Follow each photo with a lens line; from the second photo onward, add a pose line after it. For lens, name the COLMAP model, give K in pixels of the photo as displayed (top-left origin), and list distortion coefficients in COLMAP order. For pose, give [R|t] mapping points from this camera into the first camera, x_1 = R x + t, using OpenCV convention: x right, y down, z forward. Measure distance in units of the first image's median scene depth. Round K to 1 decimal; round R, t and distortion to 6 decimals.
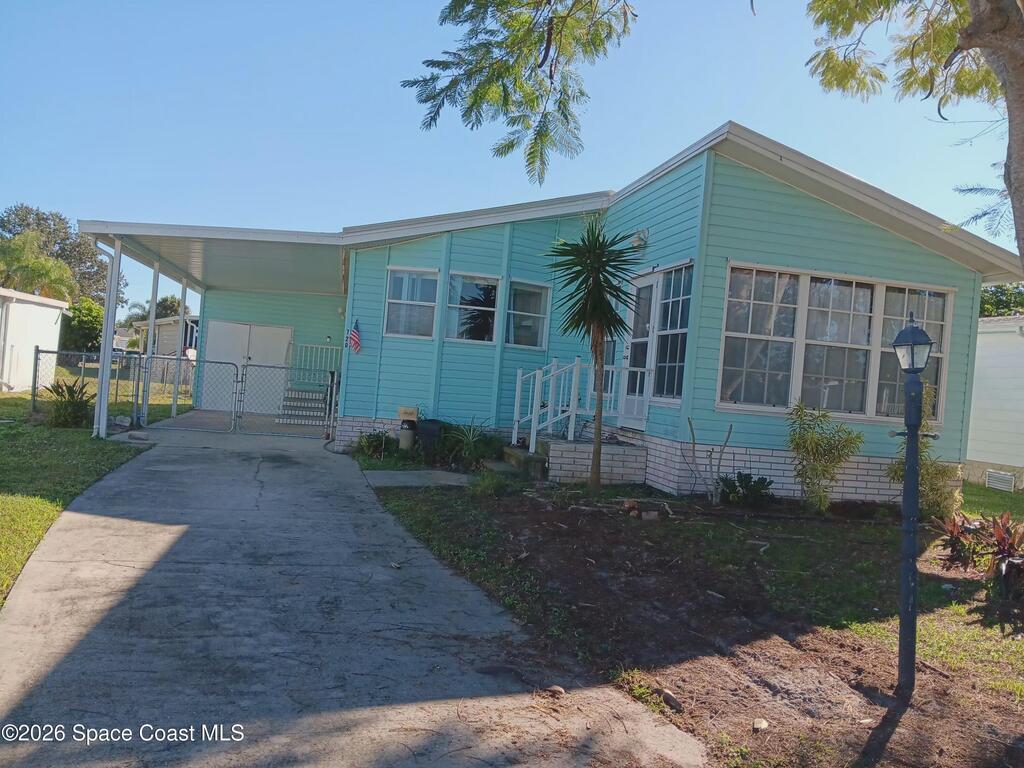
lens RADIAL K [[786.0, 0, 512.0], [0, 786.0, 384.0], [0, 0, 1]] dist [0.095009, -0.192515]
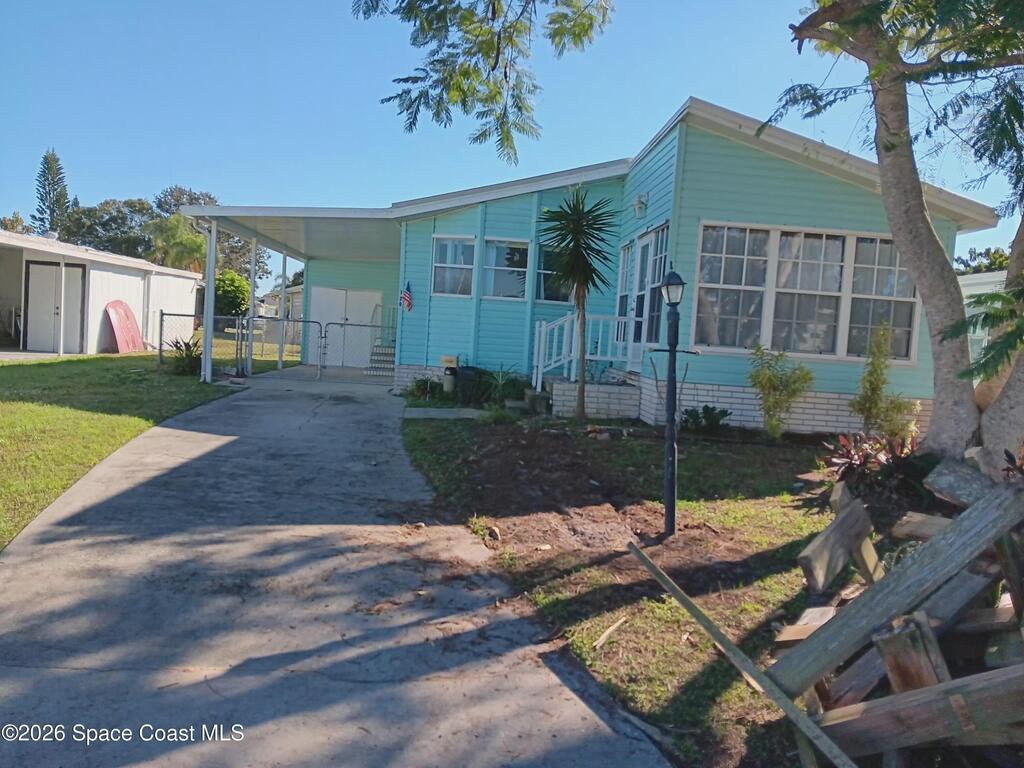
lens RADIAL K [[786.0, 0, 512.0], [0, 786.0, 384.0], [0, 0, 1]] dist [0.095009, -0.192515]
pose [[0.985593, -0.004252, -0.169081, 0.178269], [0.012195, 0.998868, 0.045971, 0.020918], [0.168694, -0.047371, 0.984529, -0.154144]]
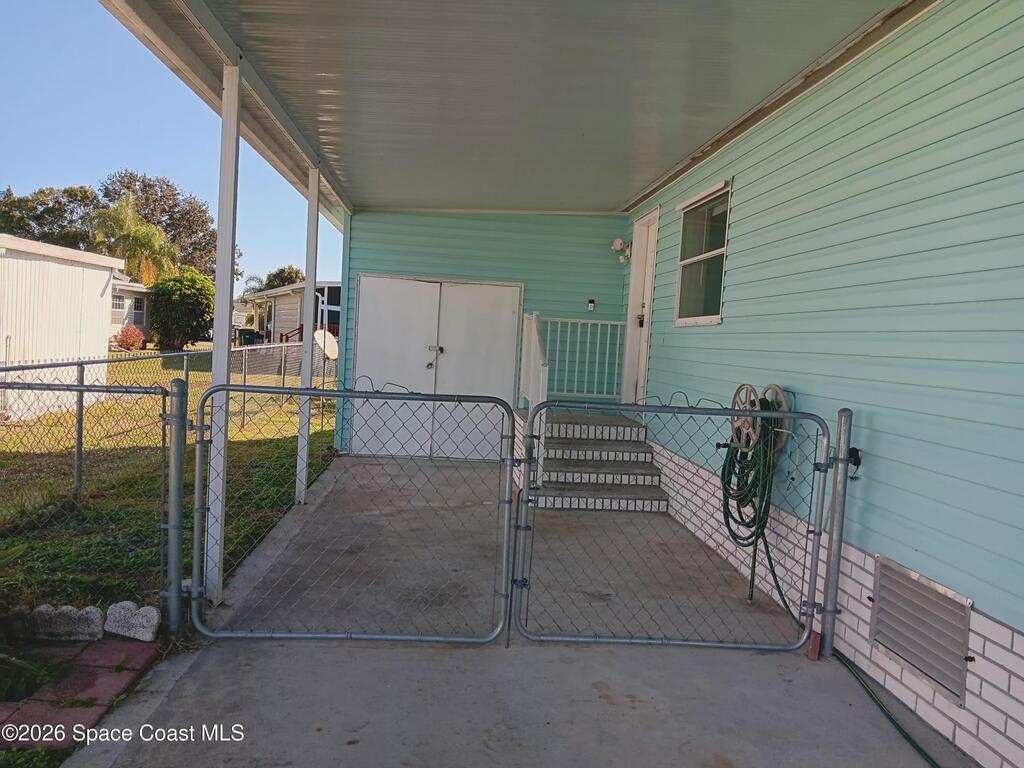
lens RADIAL K [[786.0, 0, 512.0], [0, 786.0, 384.0], [0, 0, 1]] dist [0.095009, -0.192515]
pose [[0.990665, -0.020758, -0.134727, -0.415897], [0.026815, 0.998702, 0.043299, -0.058958], [0.133653, -0.046508, 0.989936, 0.971151]]
